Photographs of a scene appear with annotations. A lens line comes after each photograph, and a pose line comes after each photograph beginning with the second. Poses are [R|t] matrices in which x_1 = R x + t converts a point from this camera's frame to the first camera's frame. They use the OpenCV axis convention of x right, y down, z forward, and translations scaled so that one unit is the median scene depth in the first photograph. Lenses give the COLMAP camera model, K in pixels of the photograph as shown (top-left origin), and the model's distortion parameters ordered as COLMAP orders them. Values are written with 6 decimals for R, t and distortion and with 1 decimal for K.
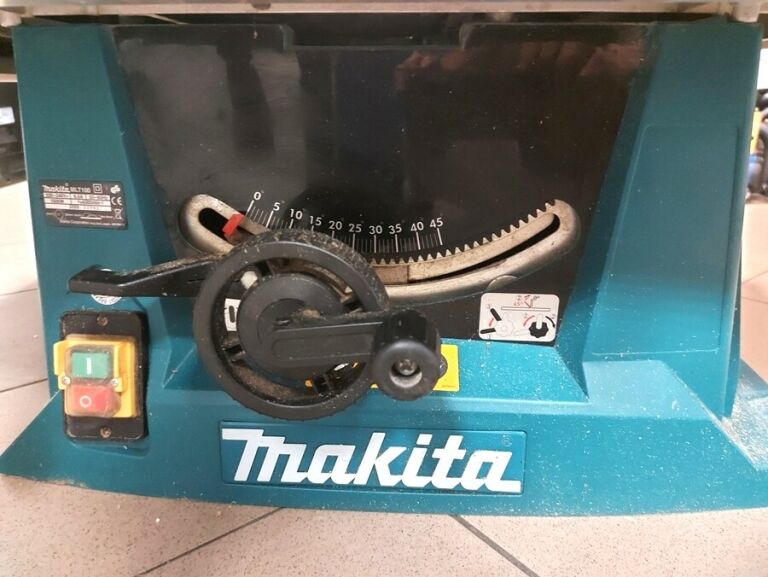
lens RADIAL K [[584.9, 0, 395.9], [0, 584.9, 288.9], [0, 0, 1]] dist [0.007087, -0.072697]
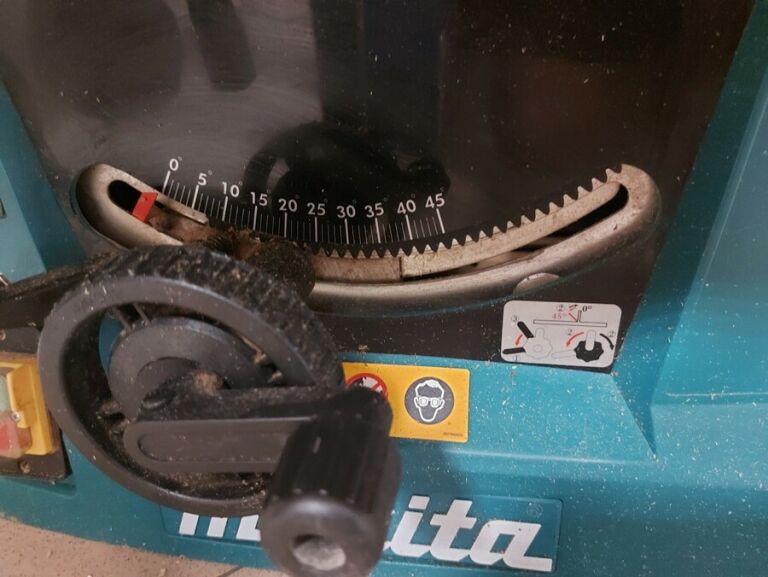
lens RADIAL K [[584.9, 0, 395.9], [0, 584.9, 288.9], [0, 0, 1]] dist [0.007087, -0.072697]
pose [[0.993950, 0.006887, -0.109621, 0.097037], [0.010985, 0.986796, 0.161596, -0.120538], [0.109287, -0.161822, 0.980750, 0.324423]]
